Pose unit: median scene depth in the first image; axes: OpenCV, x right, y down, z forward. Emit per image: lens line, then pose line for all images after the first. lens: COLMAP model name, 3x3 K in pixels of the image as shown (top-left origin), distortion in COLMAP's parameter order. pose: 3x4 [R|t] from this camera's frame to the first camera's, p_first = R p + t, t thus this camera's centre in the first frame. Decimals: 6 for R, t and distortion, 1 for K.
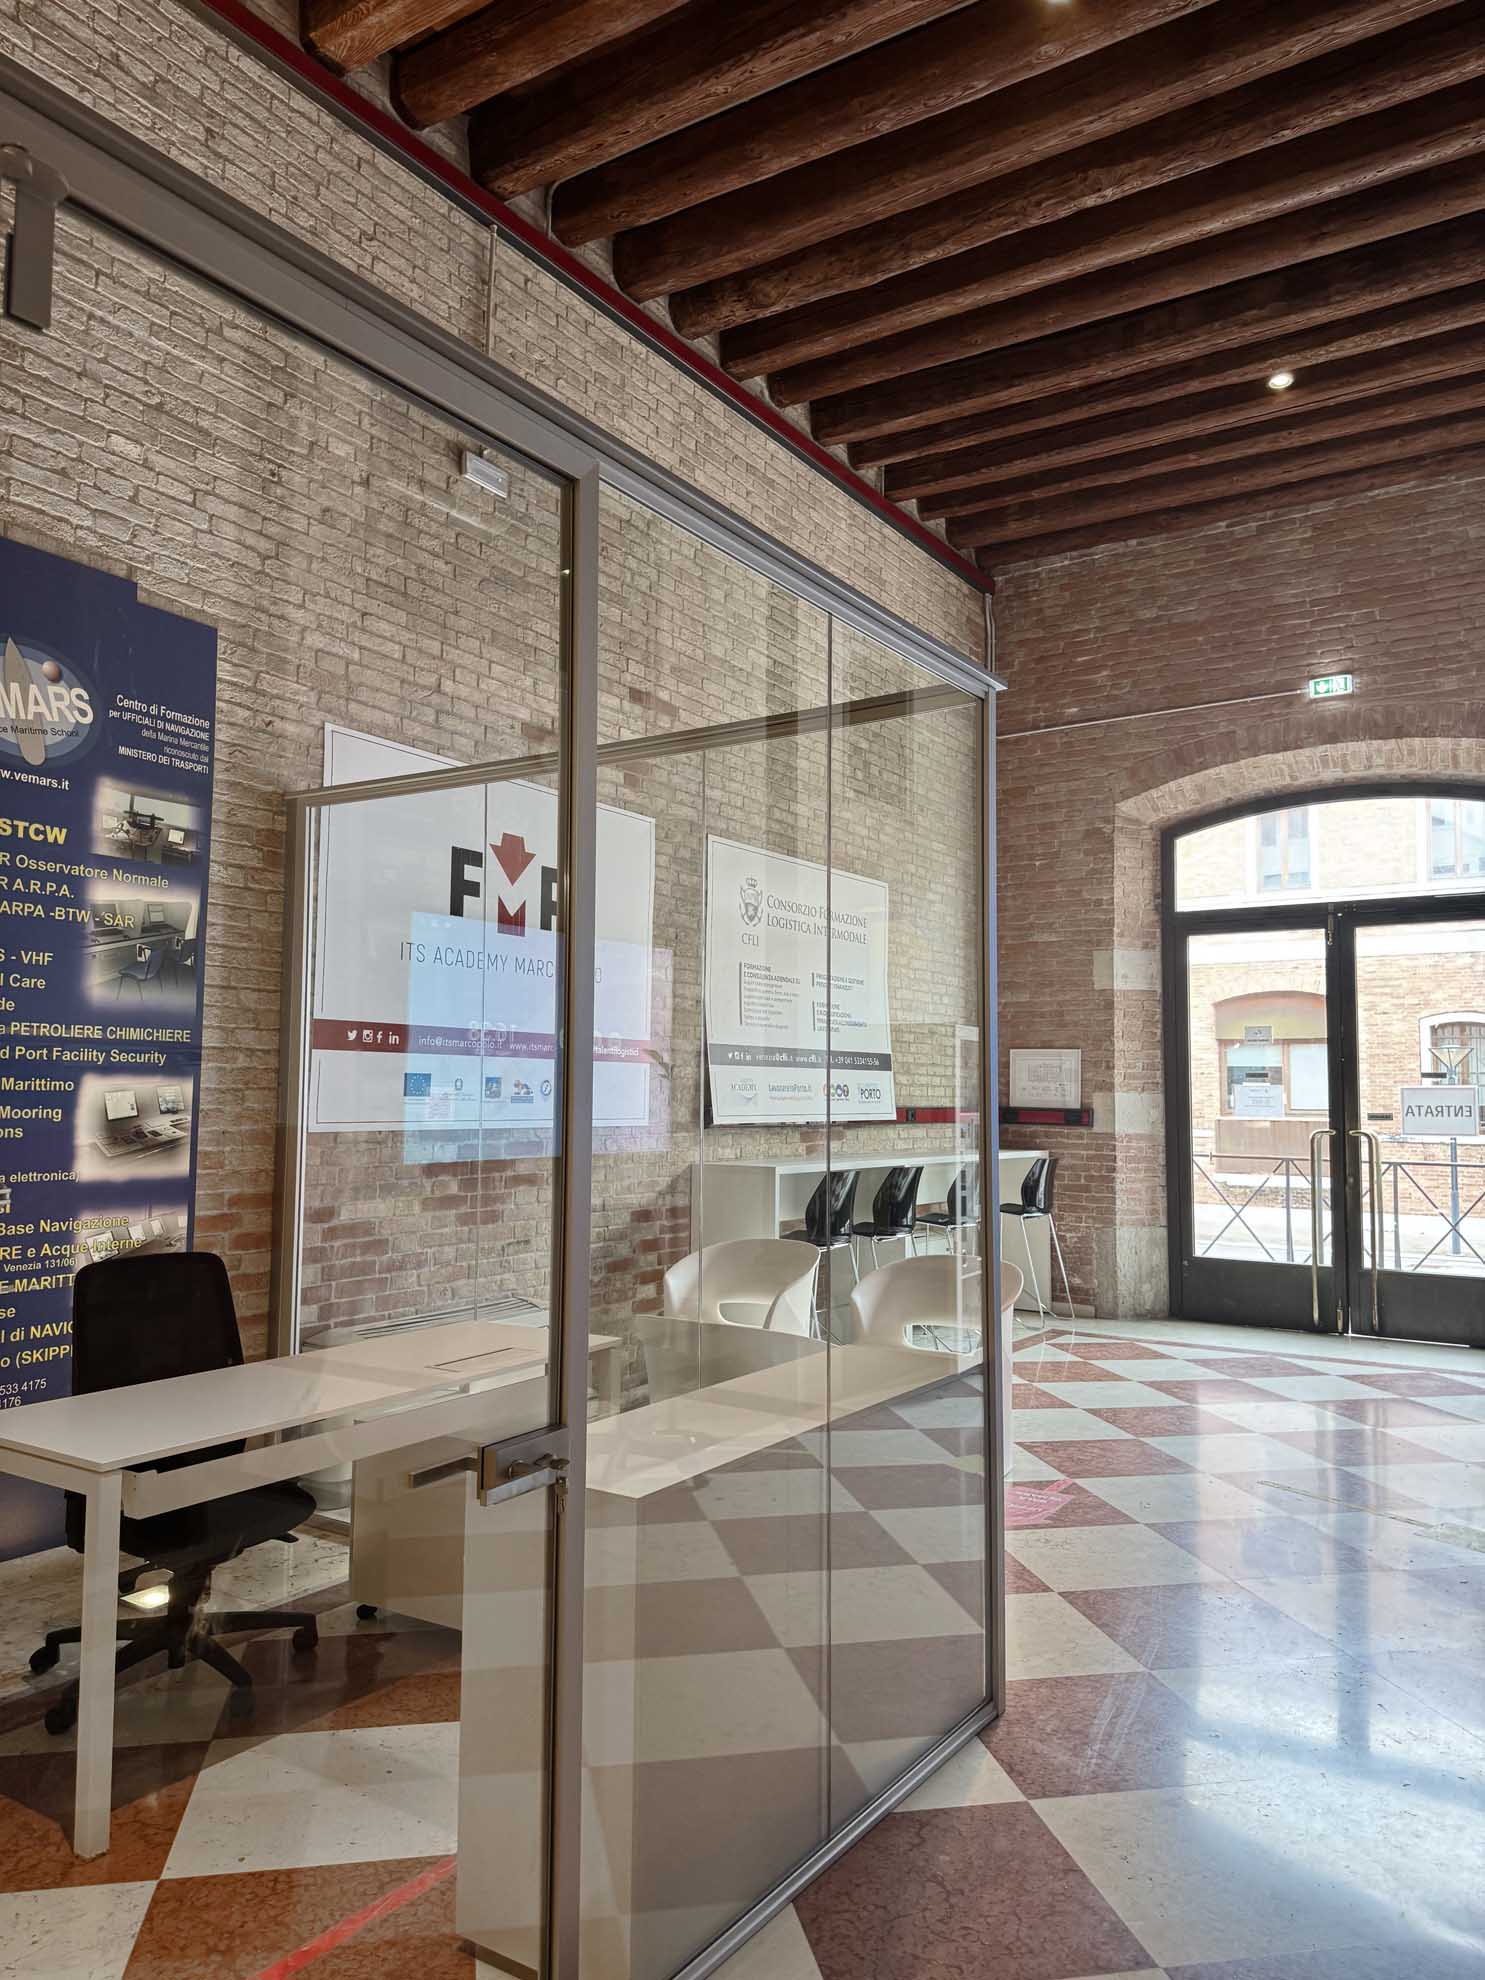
lens RADIAL K [[1388.7, 0, 753.1], [0, 1388.7, 993.1], [0, 0, 1]] dist [0.169912, -0.337296]
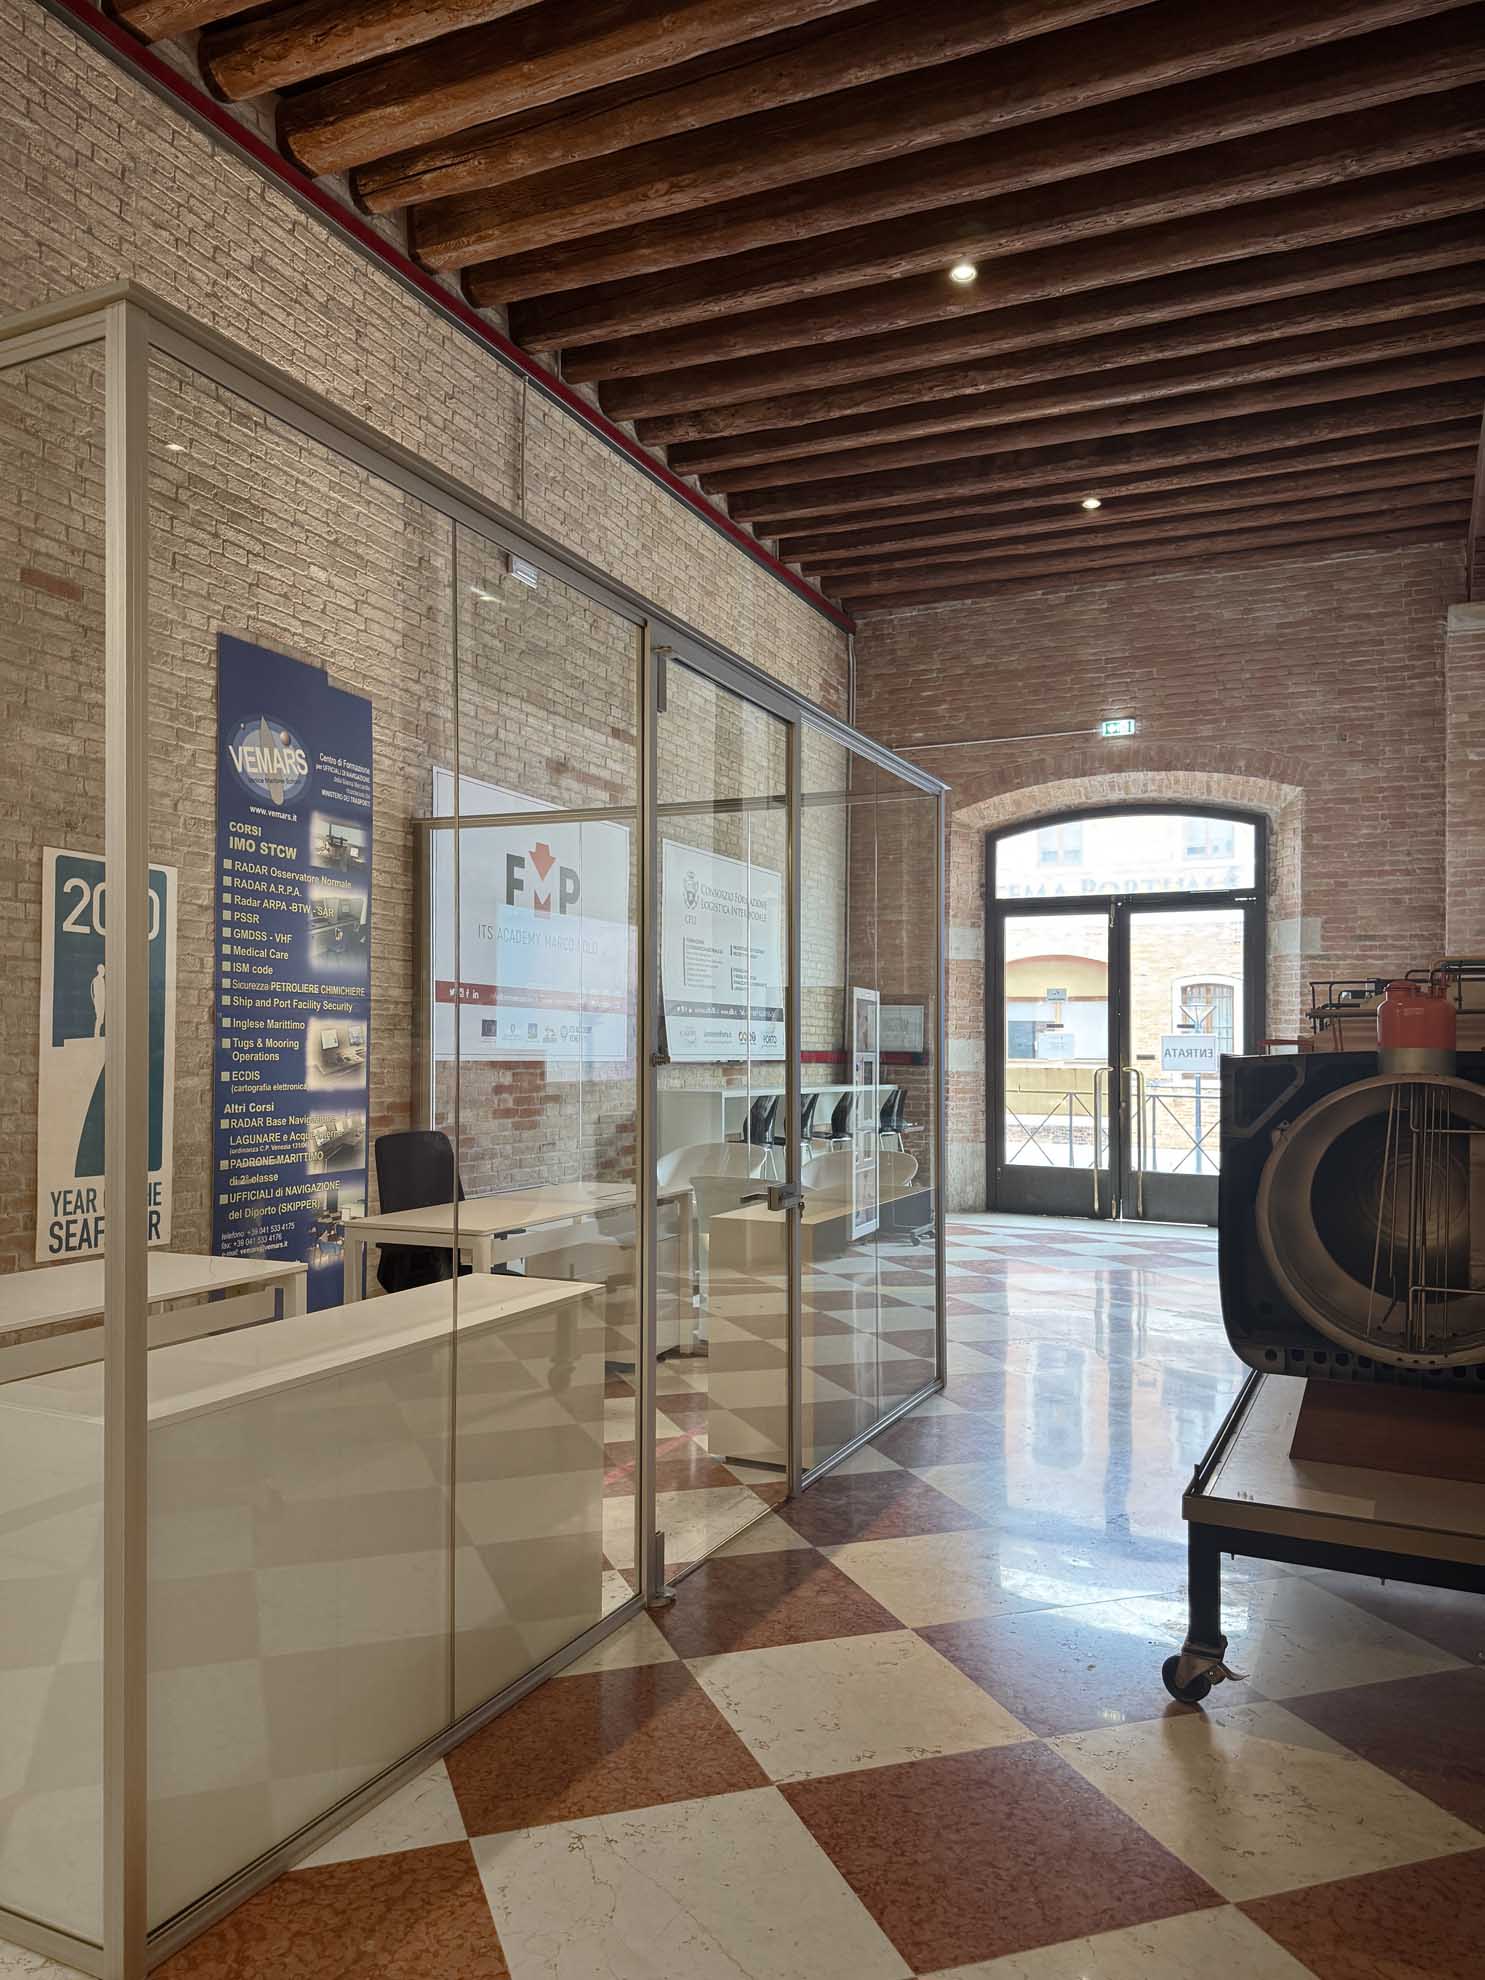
lens RADIAL K [[1374.4, 0, 738.6], [0, 1374.4, 1033.8], [0, 0, 1]] dist [0.176355, -0.334163]
pose [[0.990426, -0.003065, 0.138008, -0.182305], [-0.004796, 0.998386, 0.056589, -0.007619], [-0.137959, -0.056709, 0.988813, -0.379079]]
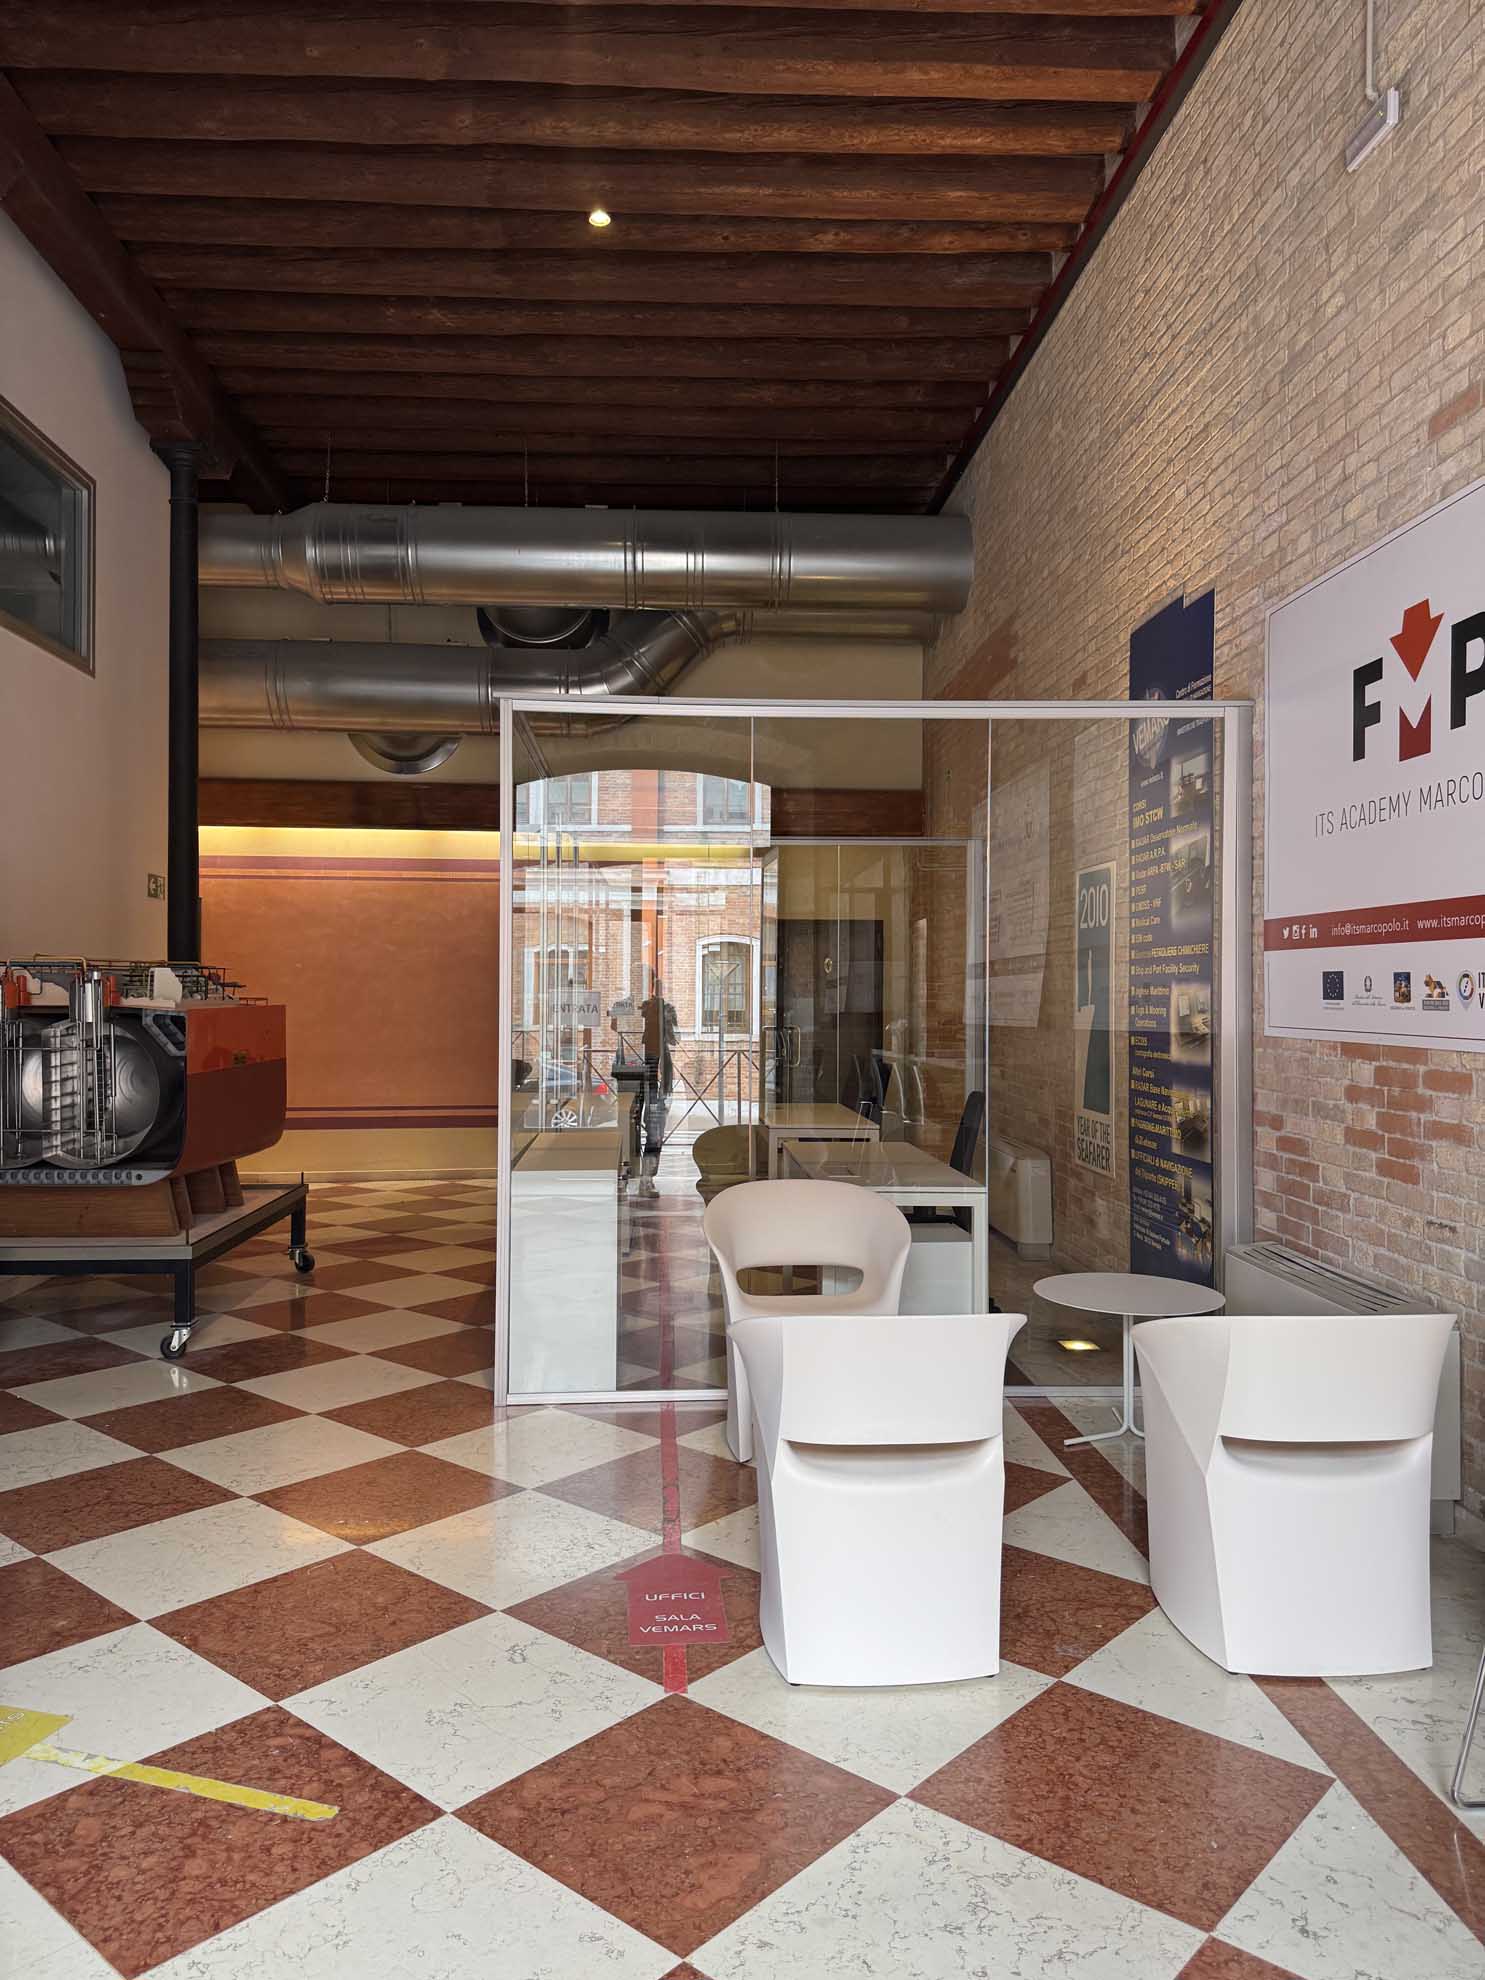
lens RADIAL K [[1401.2, 0, 735.0], [0, 1401.2, 991.2], [0, 0, 1]] dist [0.095441, -0.134334]
pose [[-0.805350, -0.013594, -0.592644, 0.520742], [0.031949, 0.997289, -0.066291, 0.111079], [0.591939, -0.072321, -0.802732, 1.441216]]
